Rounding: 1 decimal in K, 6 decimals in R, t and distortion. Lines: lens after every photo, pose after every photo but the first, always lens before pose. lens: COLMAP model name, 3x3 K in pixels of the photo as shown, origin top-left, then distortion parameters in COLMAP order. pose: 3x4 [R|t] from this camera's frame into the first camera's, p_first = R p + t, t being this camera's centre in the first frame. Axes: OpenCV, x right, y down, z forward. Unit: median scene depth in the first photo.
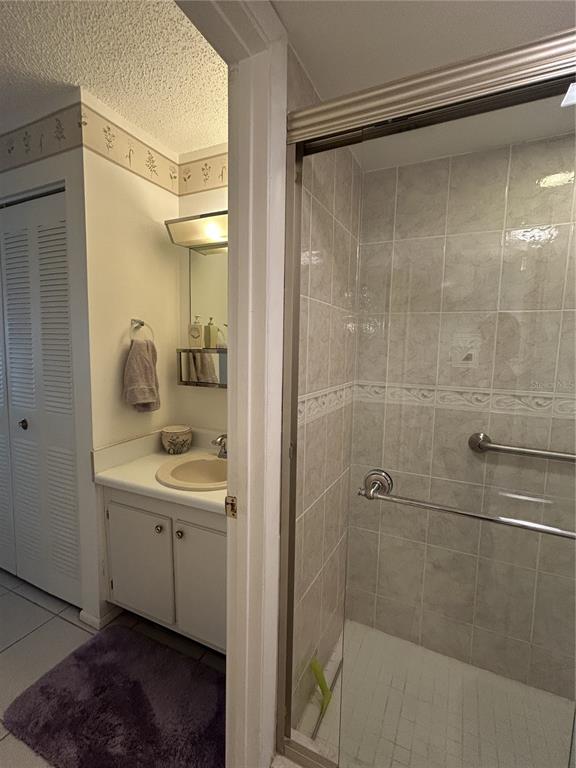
lens RADIAL K [[362.3, 0, 287.3], [0, 362.3, 384.1], [0, 0, 1]] dist [-0.002191, 0.003616]
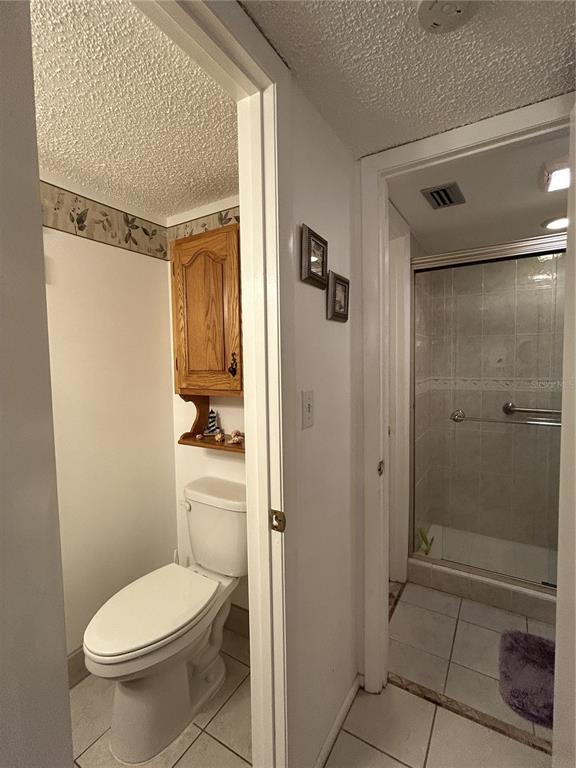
lens RADIAL K [[362.3, 0, 288.8], [0, 362.3, 383.4], [0, 0, 1]] dist [-0.002191, 0.003616]
pose [[0.995759, -0.033048, -0.085864, -0.376032], [0.029589, 0.998711, -0.041248, 0.080297], [0.087116, 0.038532, 0.995453, -0.841301]]
